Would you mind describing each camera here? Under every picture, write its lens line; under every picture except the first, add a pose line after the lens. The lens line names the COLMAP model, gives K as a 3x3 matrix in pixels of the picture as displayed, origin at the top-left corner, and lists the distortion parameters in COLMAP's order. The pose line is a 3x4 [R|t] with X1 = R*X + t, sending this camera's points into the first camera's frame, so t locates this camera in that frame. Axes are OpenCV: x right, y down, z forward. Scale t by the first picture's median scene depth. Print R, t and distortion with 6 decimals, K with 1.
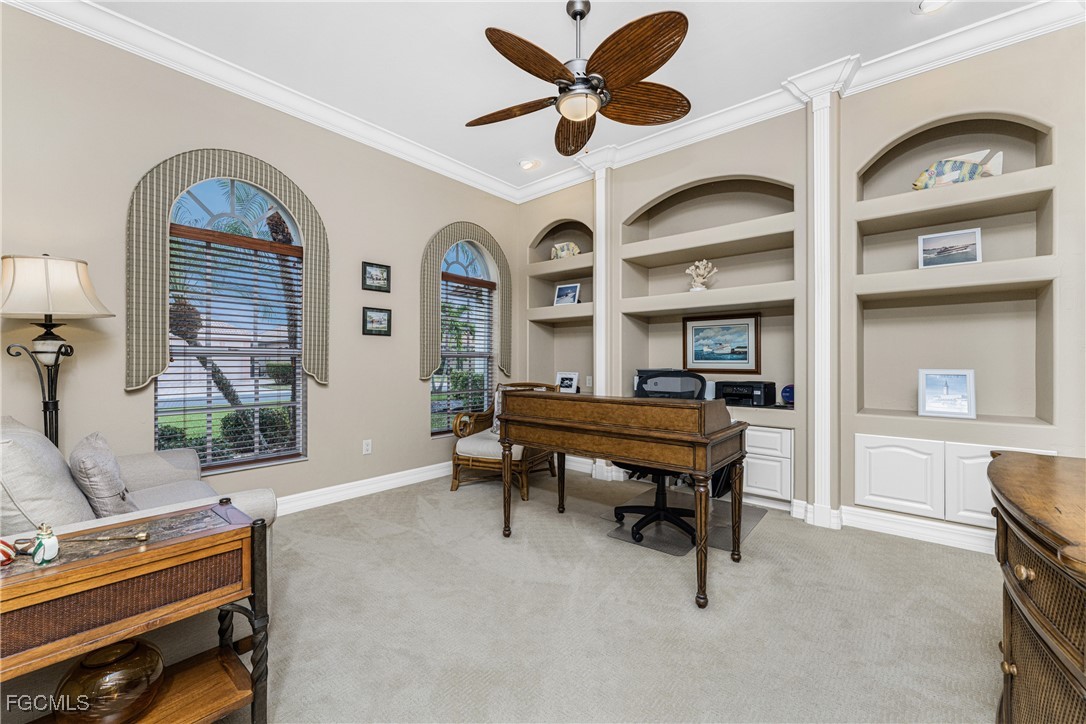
lens RADIAL K [[438.7, 0, 539.5], [0, 438.7, 361.8], [0, 0, 1]] dist [-0.000382, -0.000171]
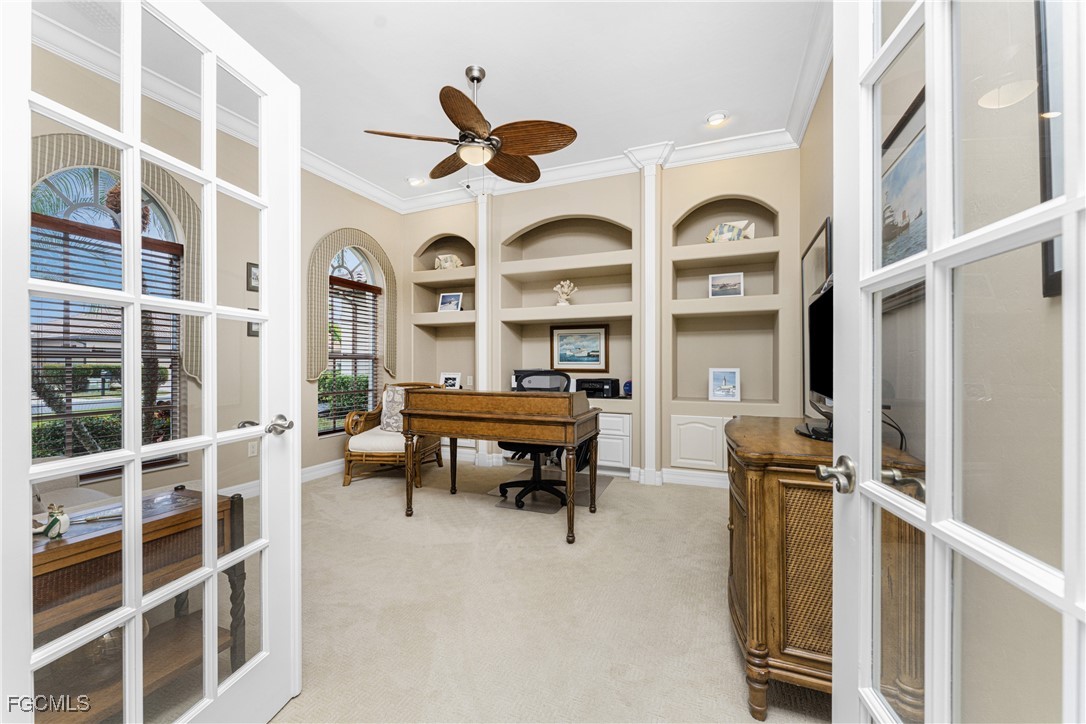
lens RADIAL K [[432.0, 0, 544.4], [0, 432.0, 367.4], [0, 0, 1]] dist [0.001023, -0.000031]
pose [[0.948799, -0.004034, 0.315855, -0.080311], [0.000891, 0.999949, 0.010095, -0.000278], [-0.315879, -0.009297, 0.948754, -0.150098]]
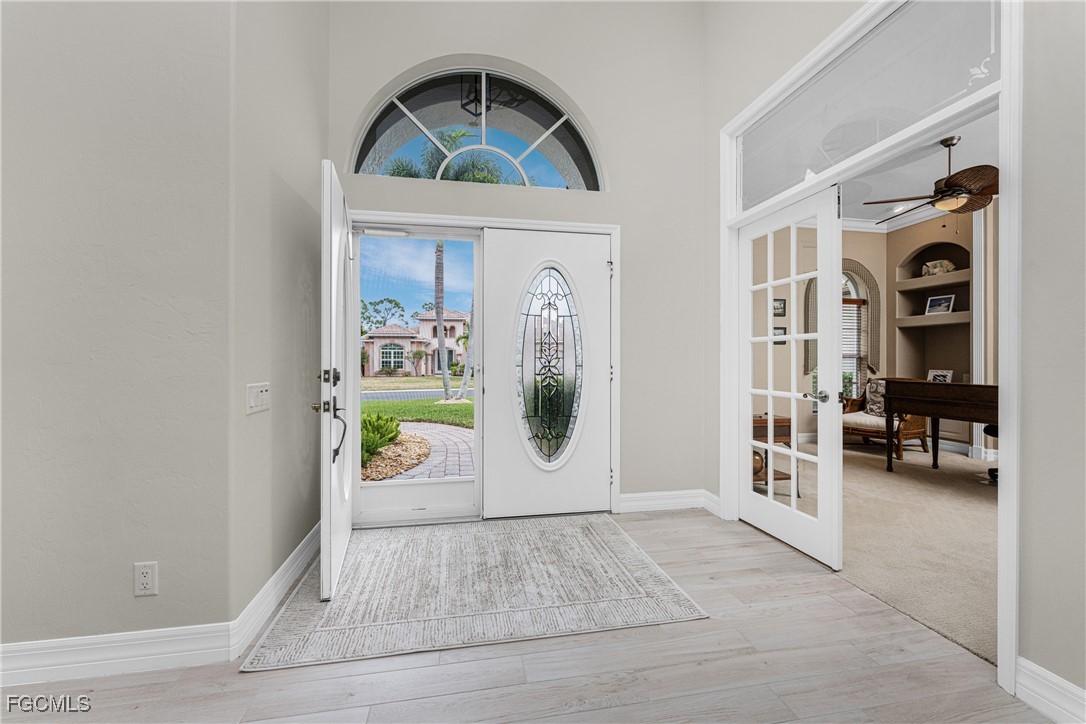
lens RADIAL K [[438.7, 0, 539.5], [0, 438.7, 361.8], [0, 0, 1]] dist [-0.000382, -0.000171]
pose [[0.781354, 0.000933, -0.624088, -0.061772], [-0.000760, 1.000000, 0.000543, 0.002095], [0.624088, 0.000050, 0.781354, -0.856008]]
